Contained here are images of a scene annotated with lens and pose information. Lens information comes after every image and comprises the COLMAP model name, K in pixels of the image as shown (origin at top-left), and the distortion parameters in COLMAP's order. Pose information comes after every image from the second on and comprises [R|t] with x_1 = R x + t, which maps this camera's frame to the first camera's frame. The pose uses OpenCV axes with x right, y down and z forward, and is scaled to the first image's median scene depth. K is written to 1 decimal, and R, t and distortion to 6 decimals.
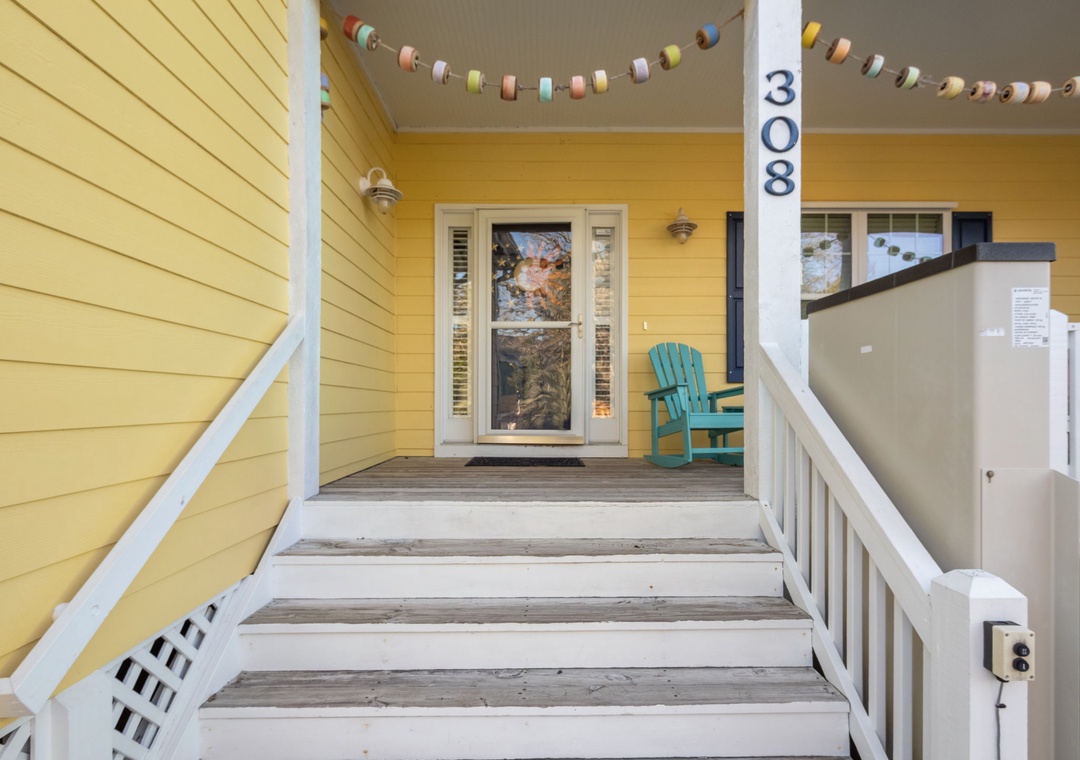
lens RADIAL K [[560.8, 0, 543.1], [0, 560.8, 399.1], [0, 0, 1]] dist [-0.000965, -0.000586]
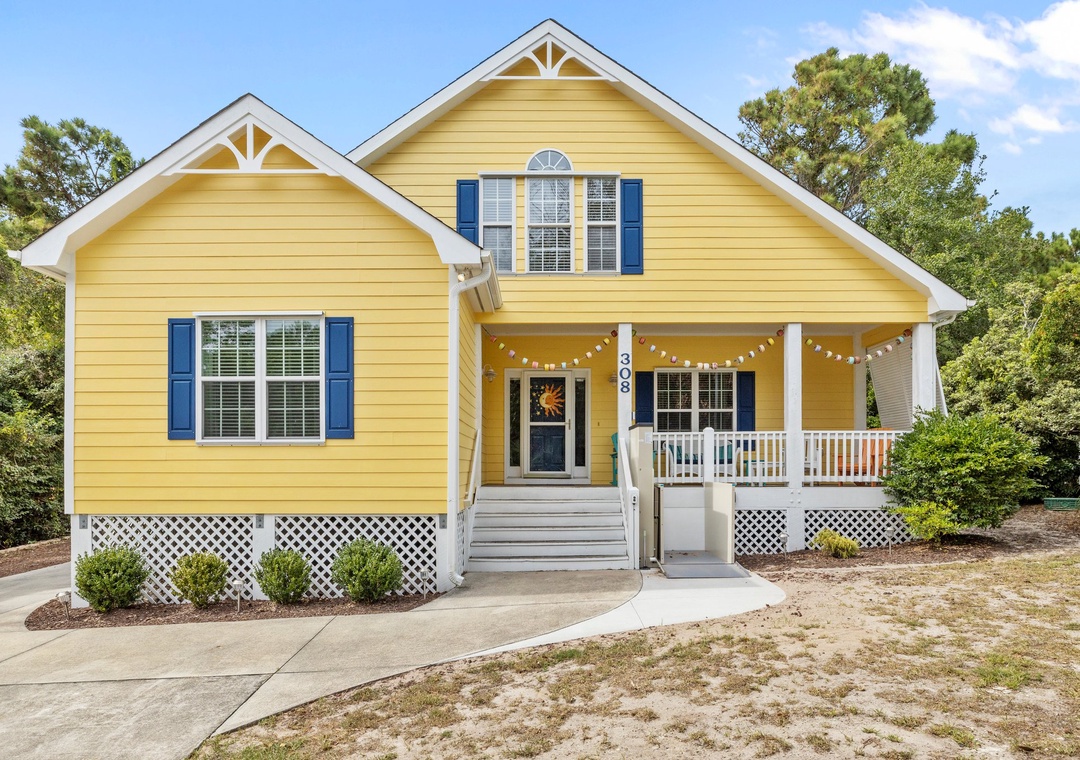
lens RADIAL K [[646.3, 0, 535.5], [0, 646.3, 464.3], [0, 0, 1]] dist [-0.029291, 0.000192]
pose [[0.999986, 0.004086, 0.003451, -0.096362], [-0.004105, 0.999976, 0.005609, 0.030496], [-0.003428, -0.005623, 0.999978, -2.544265]]
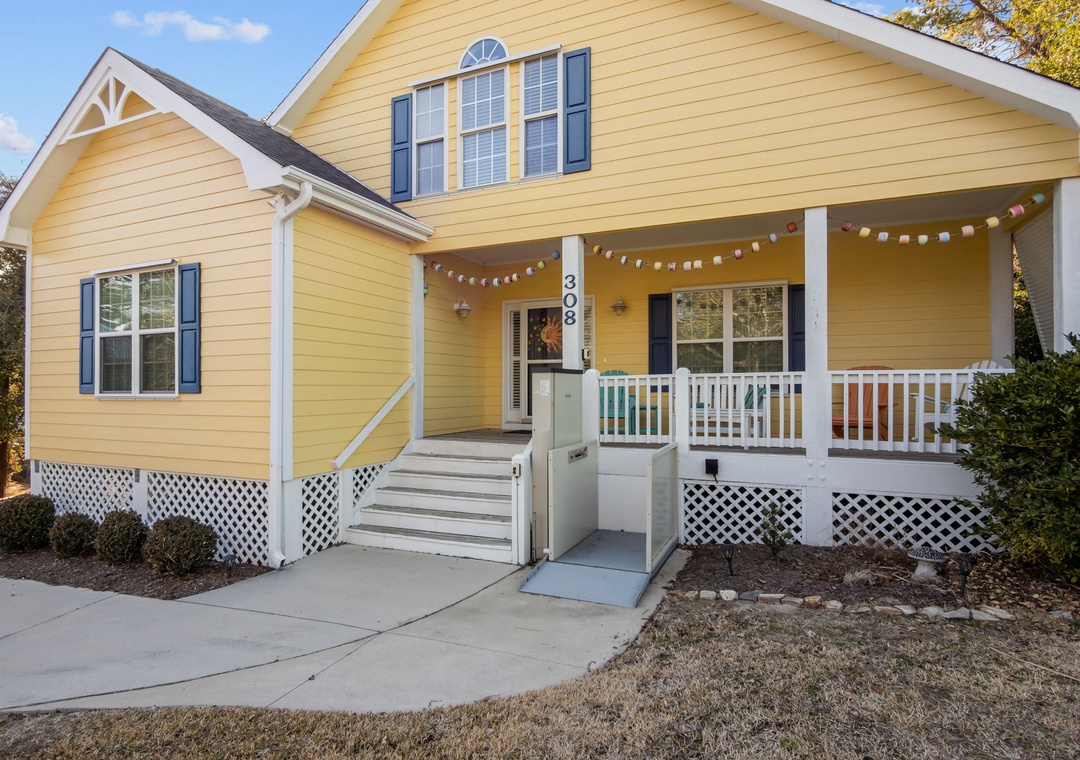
lens RADIAL K [[583.1, 0, 540.0], [0, 583.1, 380.0], [0, 0, 1]] dist [-0.003072, -0.001447]
pose [[0.909351, -0.006167, -0.415983, 1.299177], [0.002976, 0.999961, -0.008318, -0.087212], [0.416018, 0.006326, 0.909334, -1.343082]]
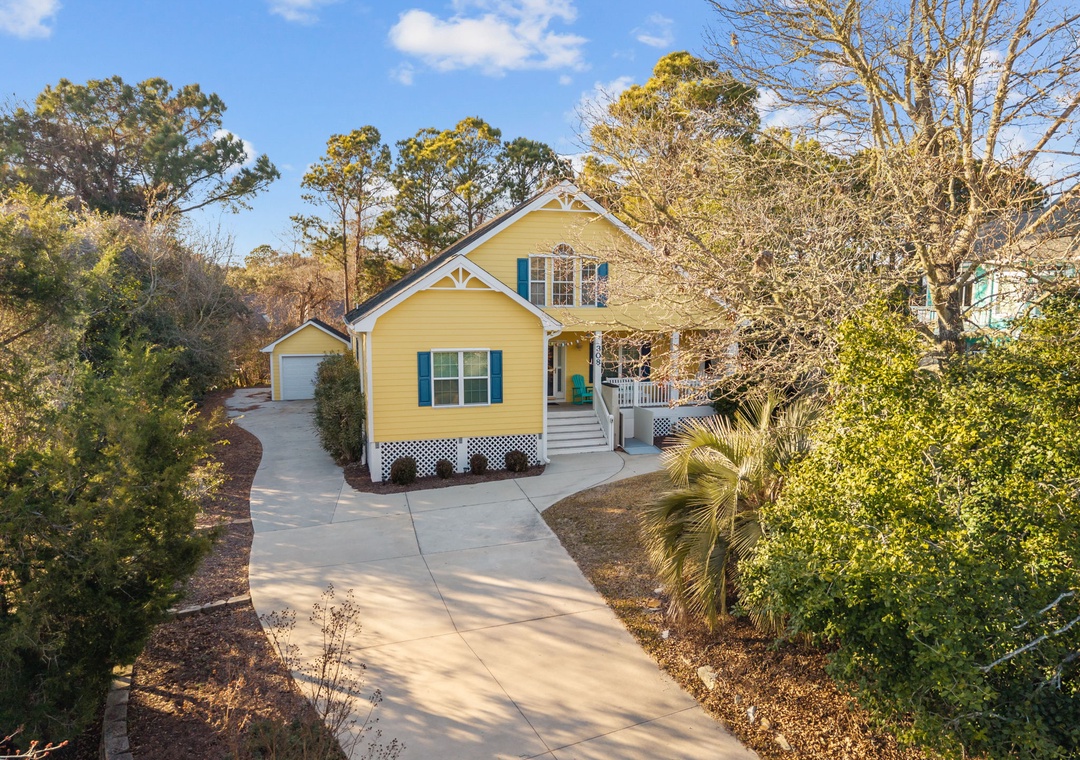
lens RADIAL K [[718.4, 0, 540.0], [0, 718.4, 380.0], [0, 0, 1]] dist [0.000922, -0.004485]
pose [[0.966381, -0.026208, 0.255773, -2.261711], [-0.001088, 0.994365, 0.106001, -1.012120], [-0.257110, -0.102715, 0.960908, -6.544954]]
